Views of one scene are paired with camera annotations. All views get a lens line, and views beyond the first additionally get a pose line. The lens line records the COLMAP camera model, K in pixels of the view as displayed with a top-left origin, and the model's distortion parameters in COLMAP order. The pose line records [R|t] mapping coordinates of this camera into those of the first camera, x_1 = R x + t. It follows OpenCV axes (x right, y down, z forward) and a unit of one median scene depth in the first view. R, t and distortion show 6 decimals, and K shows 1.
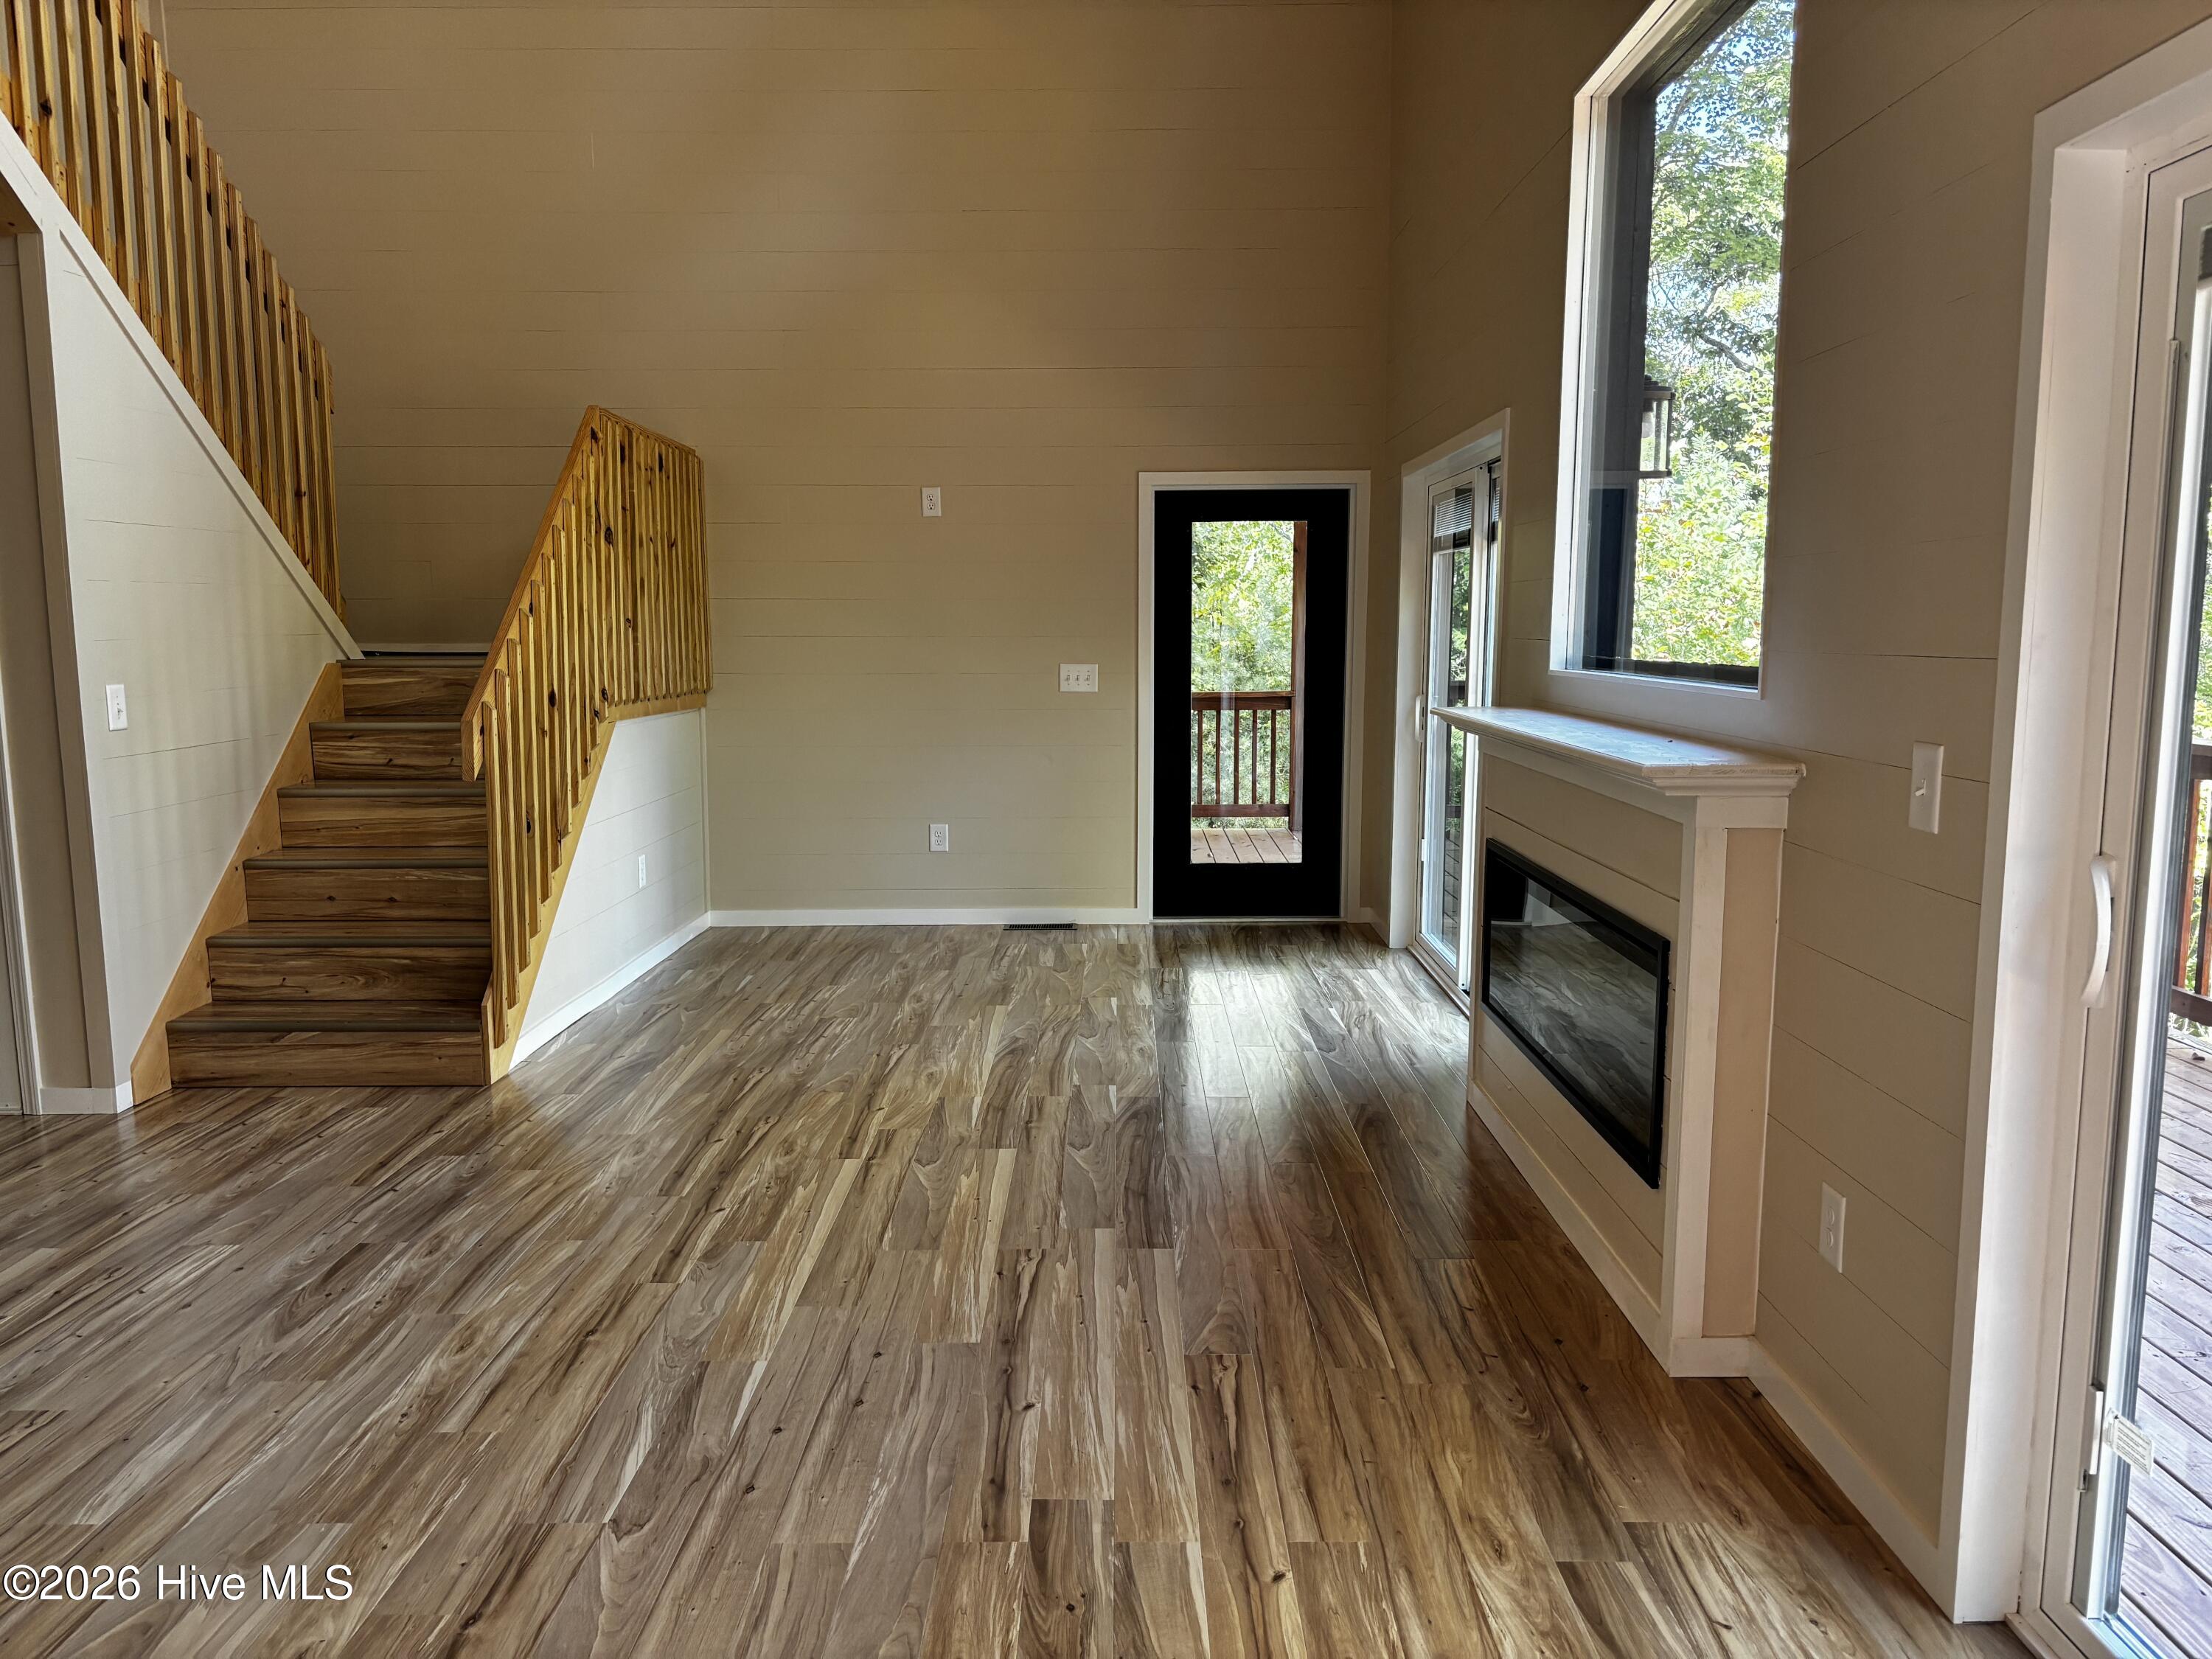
lens RADIAL K [[1675.4, 0, 1111.6], [0, 1675.4, 824.5], [0, 0, 1]] dist [0.028102, -0.018418]
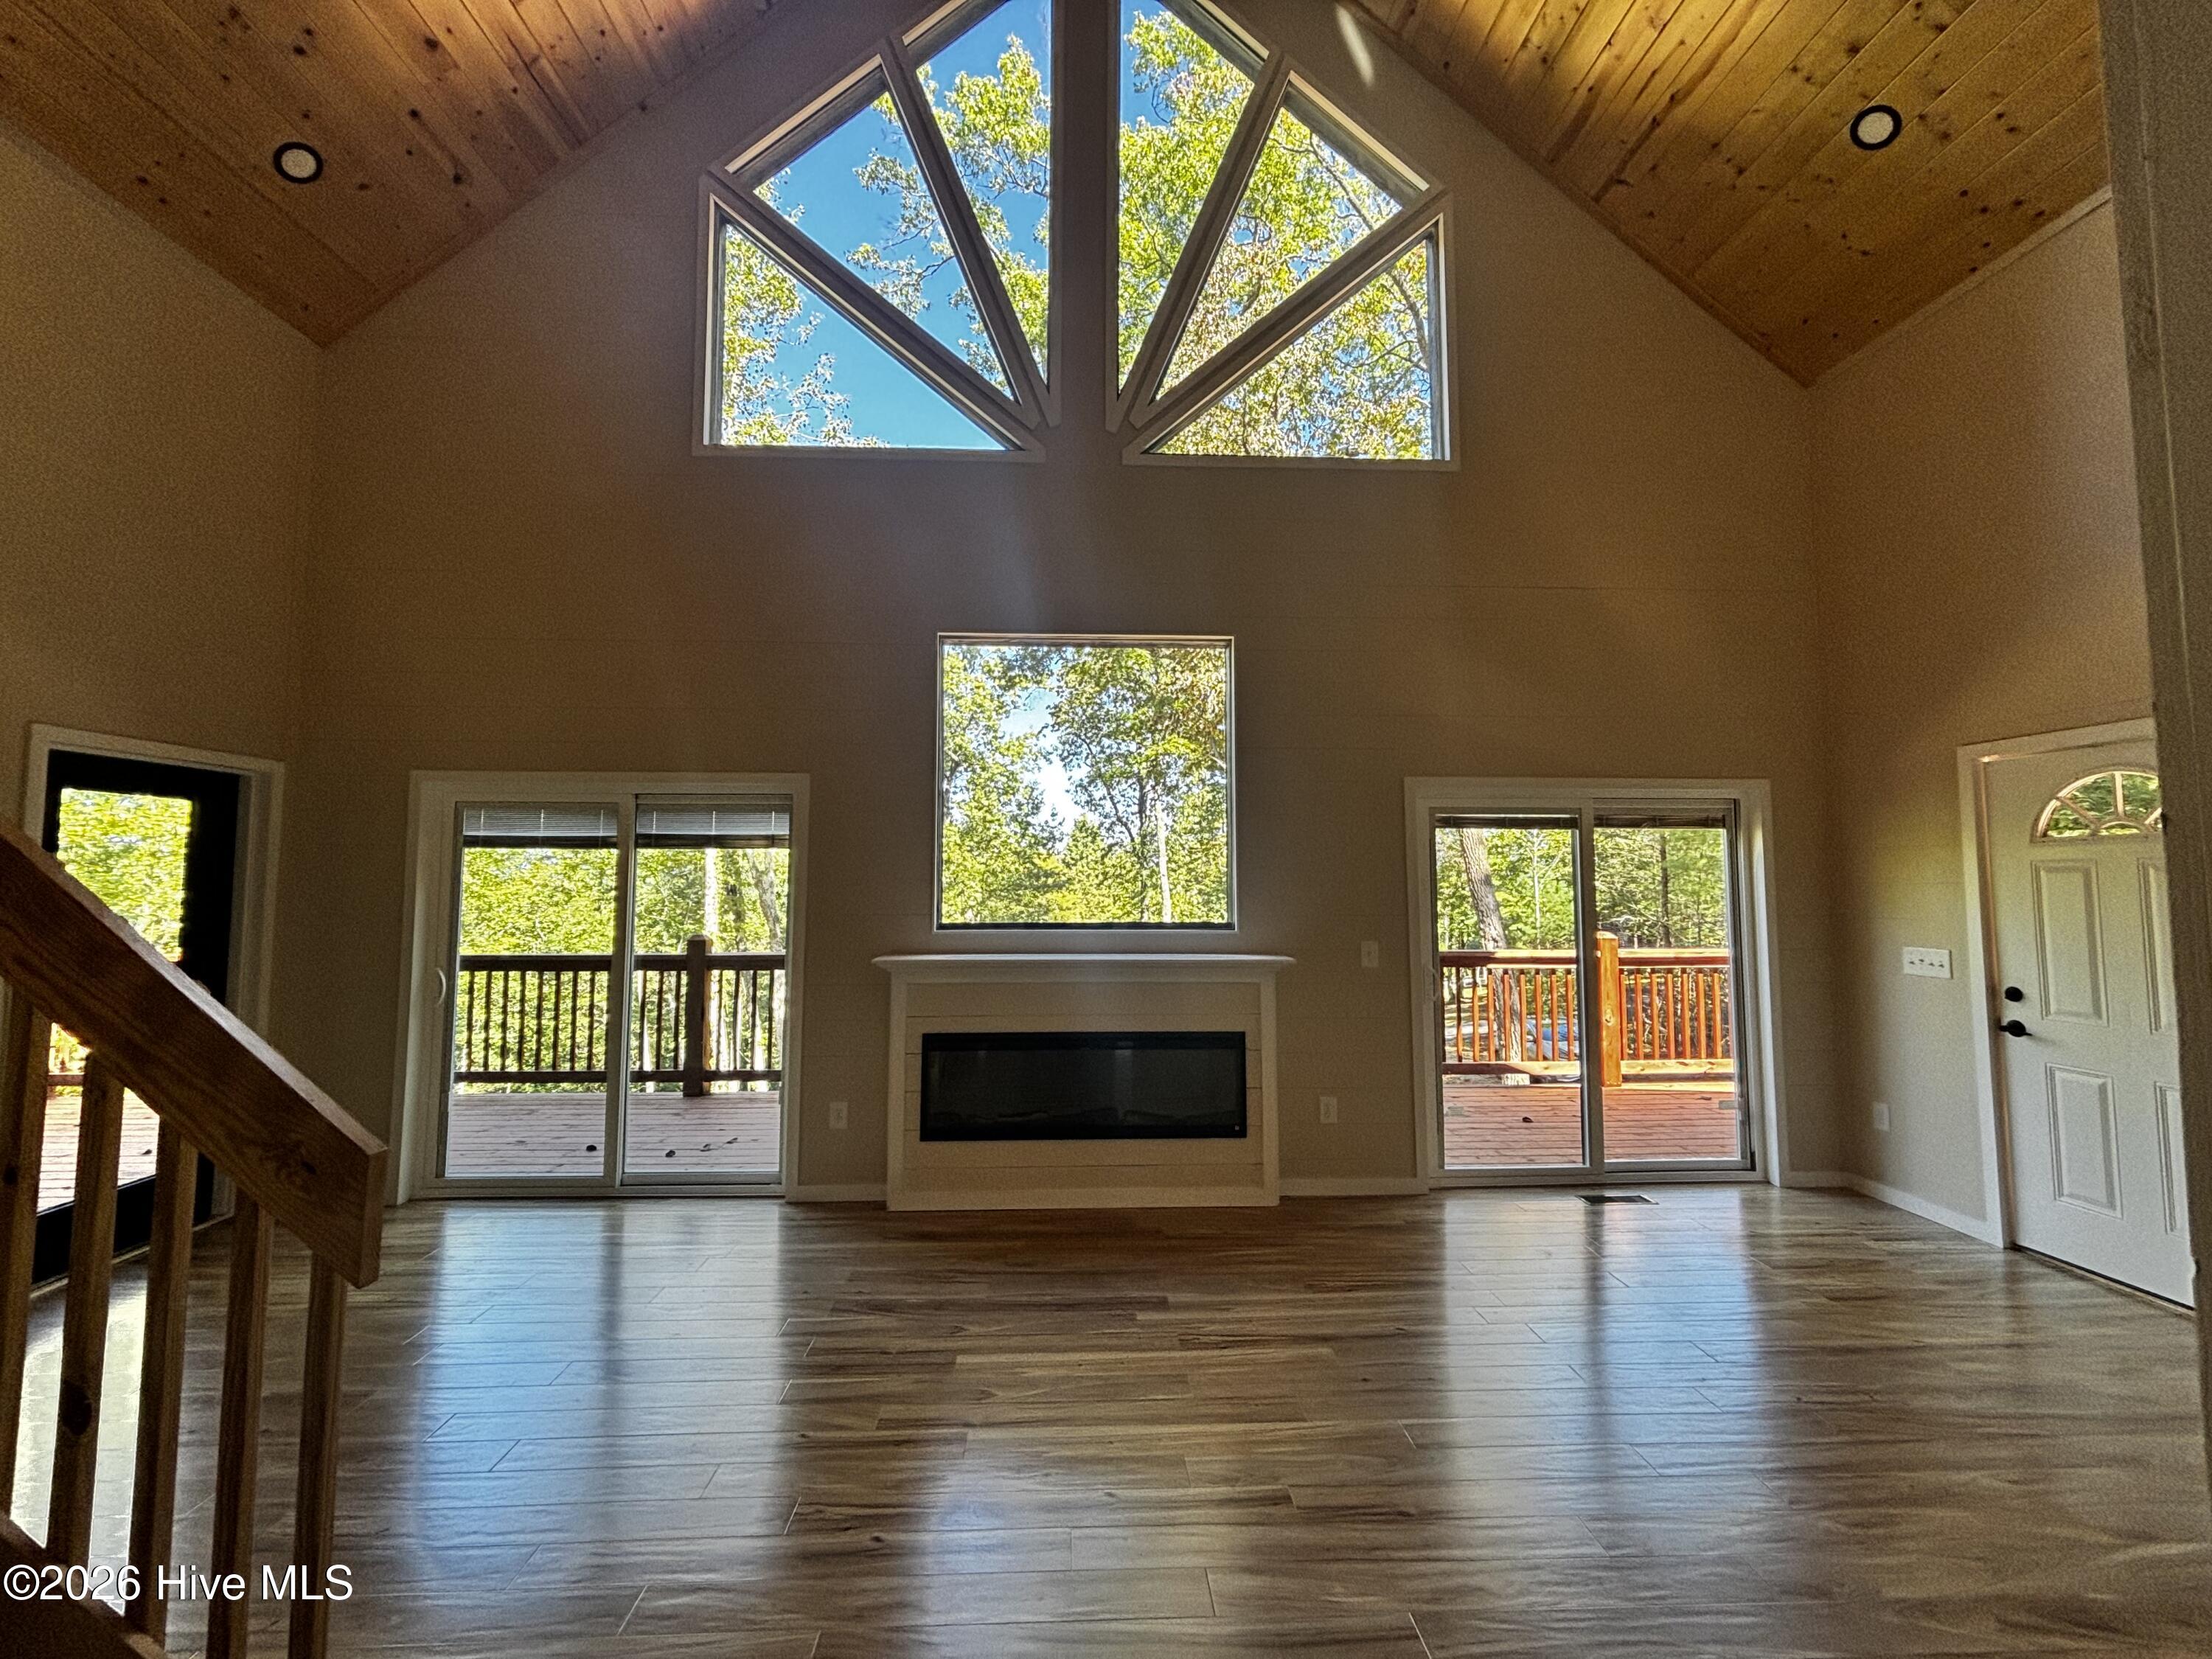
lens RADIAL K [[902.7, 0, 1098.3], [0, 902.7, 821.1], [0, 0, 1]] dist [-0.000140, 0.000985]
pose [[-0.045440, 0.072673, 0.996320, -0.728982], [0.117421, 0.990825, -0.066917, -0.127973], [-0.992042, 0.113948, -0.053556, 0.891577]]
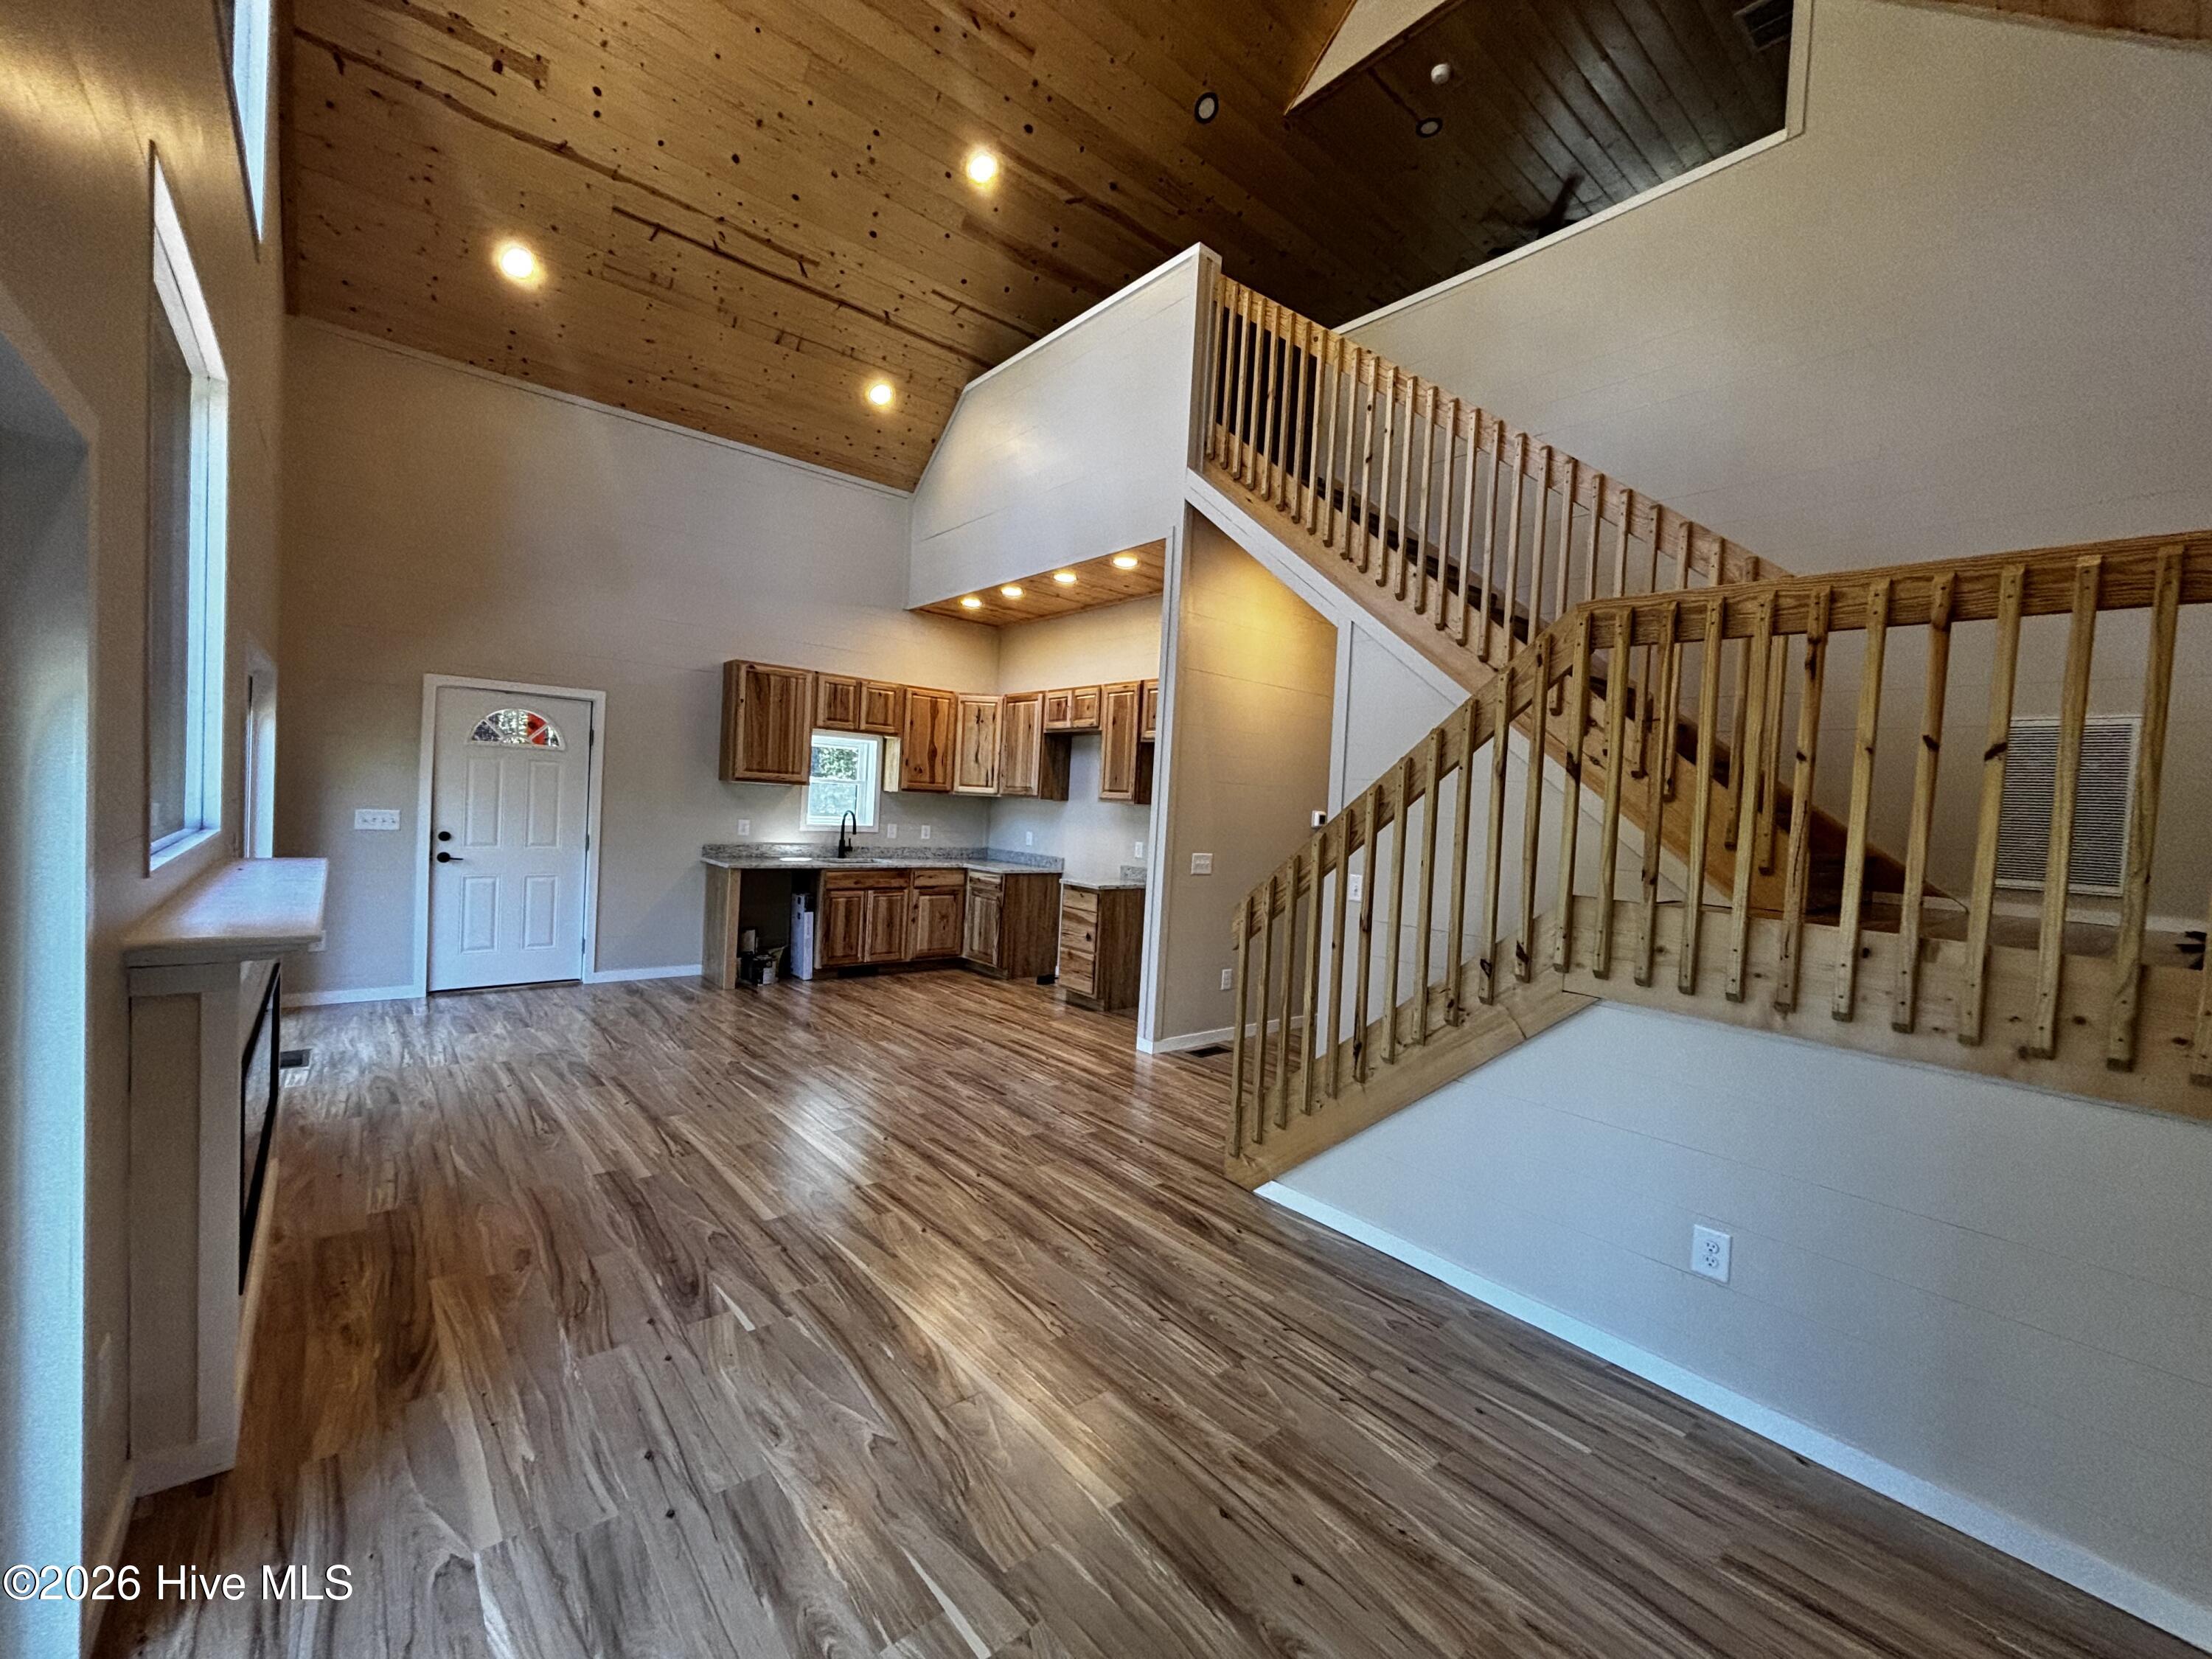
lens RADIAL K [[902.7, 0, 1111.6], [0, 902.7, 821.6], [0, 0, 1]] dist [-0.000140, 0.000985]
pose [[-0.756604, -0.018085, -0.653624, 0.204260], [-0.127183, 0.984596, 0.119978, -0.231220], [0.641386, 0.173906, -0.747249, 1.644540]]
